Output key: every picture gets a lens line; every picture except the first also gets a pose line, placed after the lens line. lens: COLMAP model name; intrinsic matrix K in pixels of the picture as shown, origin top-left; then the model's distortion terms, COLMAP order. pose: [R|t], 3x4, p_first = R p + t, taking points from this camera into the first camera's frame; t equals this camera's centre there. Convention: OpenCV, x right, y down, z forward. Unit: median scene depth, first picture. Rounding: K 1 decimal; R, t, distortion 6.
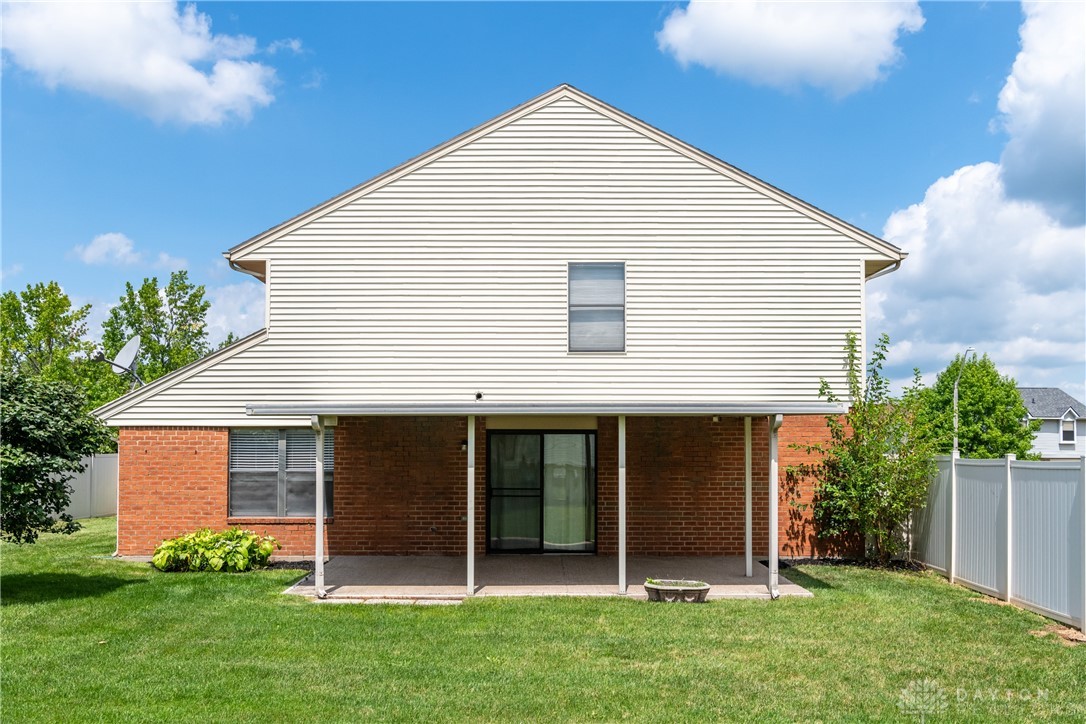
lens RADIAL K [[1027.6, 0, 543.0], [0, 1027.6, 362.0], [0, 0, 1]] dist [-0.019303, -0.008884]
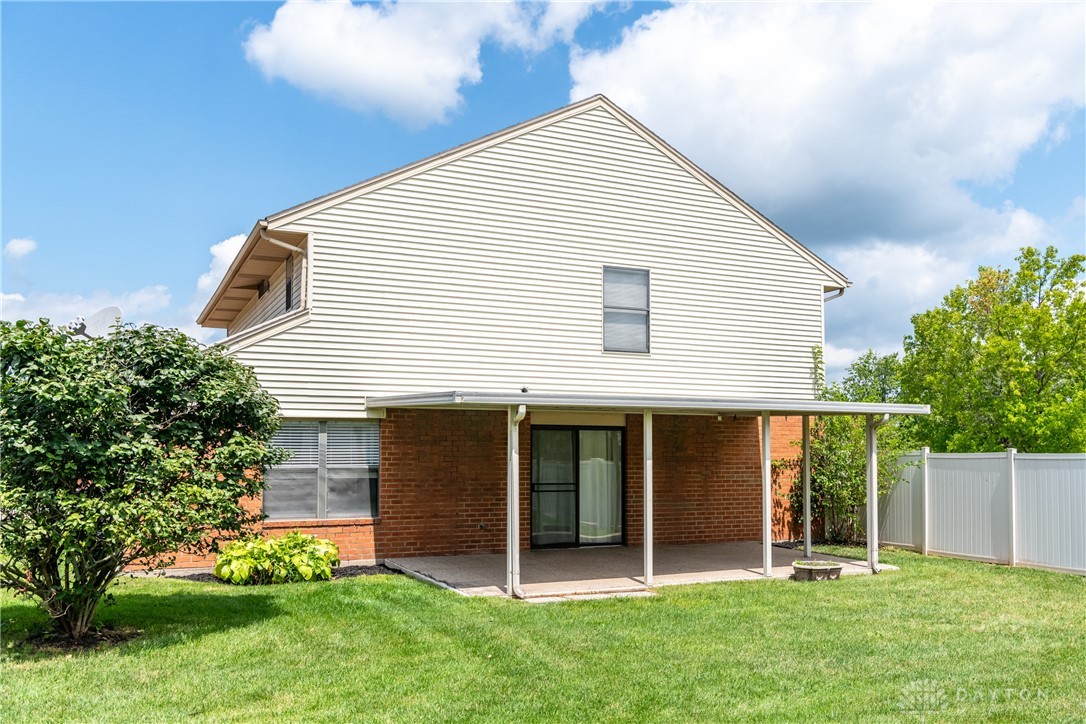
lens RADIAL K [[976.7, 0, 543.0], [0, 976.7, 362.0], [0, 0, 1]] dist [-0.009868, -0.004173]
pose [[0.892898, 0.043432, 0.448160, -0.474185], [-0.037870, 0.999054, -0.021369, 0.024600], [-0.448664, 0.002108, 0.893698, 0.146327]]
